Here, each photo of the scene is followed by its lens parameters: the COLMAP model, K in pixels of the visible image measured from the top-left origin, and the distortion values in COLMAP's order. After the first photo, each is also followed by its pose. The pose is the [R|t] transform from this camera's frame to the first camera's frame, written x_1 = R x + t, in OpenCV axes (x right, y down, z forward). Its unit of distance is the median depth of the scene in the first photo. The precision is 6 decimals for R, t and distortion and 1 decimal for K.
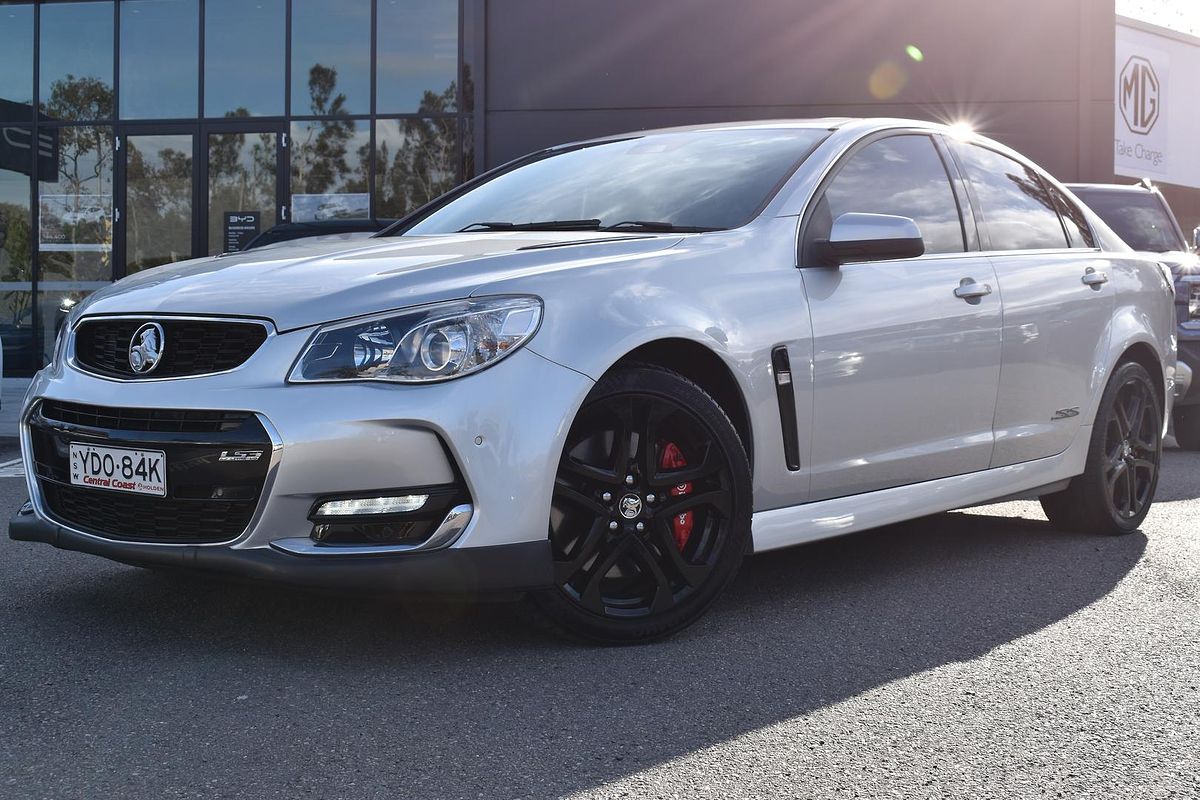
lens RADIAL K [[1709.0, 0, 609.1], [0, 1709.0, 425.9], [0, 0, 1]] dist [-0.047237, 0.000000]
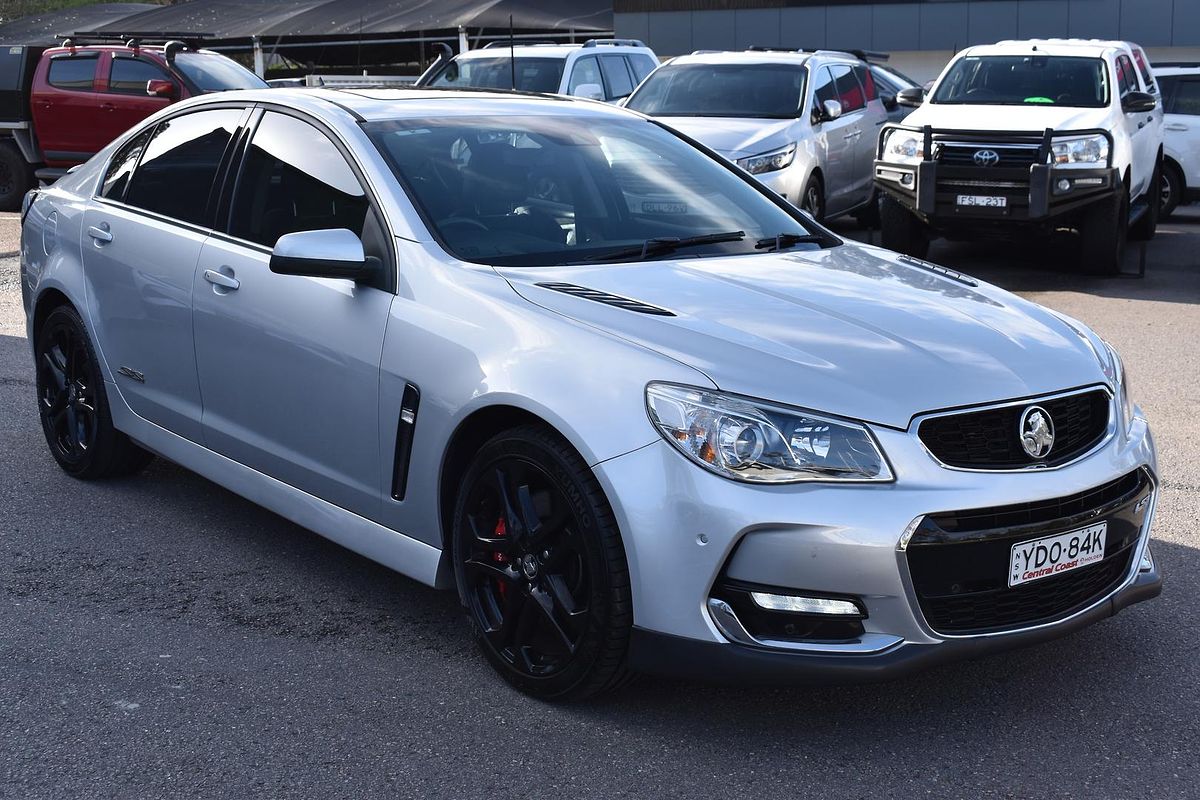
lens RADIAL K [[1709.0, 0, 605.5], [0, 1709.0, 405.9], [0, 0, 1]] dist [-0.047237, 0.000000]
pose [[0.203024, -0.191557, 0.960254, -1.296377], [0.047833, 0.981447, 0.185672, -0.261768], [-0.978005, 0.008236, 0.208420, 1.043566]]
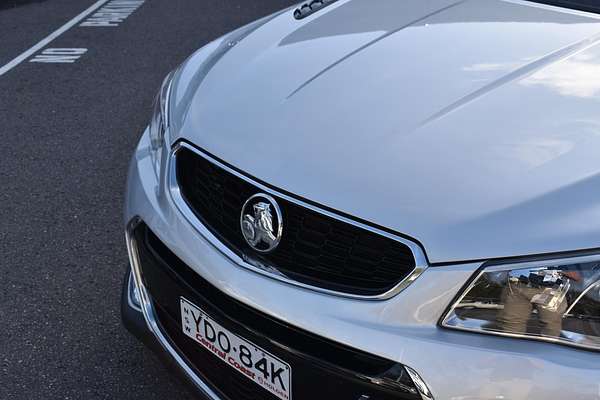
lens RADIAL K [[854.5, 0, 300.3], [0, 854.5, 204.7], [0, 0, 1]] dist [-0.047237, 0.000000]
pose [[0.992822, 0.053539, -0.106948, -0.203467], [-0.010608, 0.930105, 0.367141, -0.222936], [0.119129, -0.363371, 0.923997, 0.588101]]
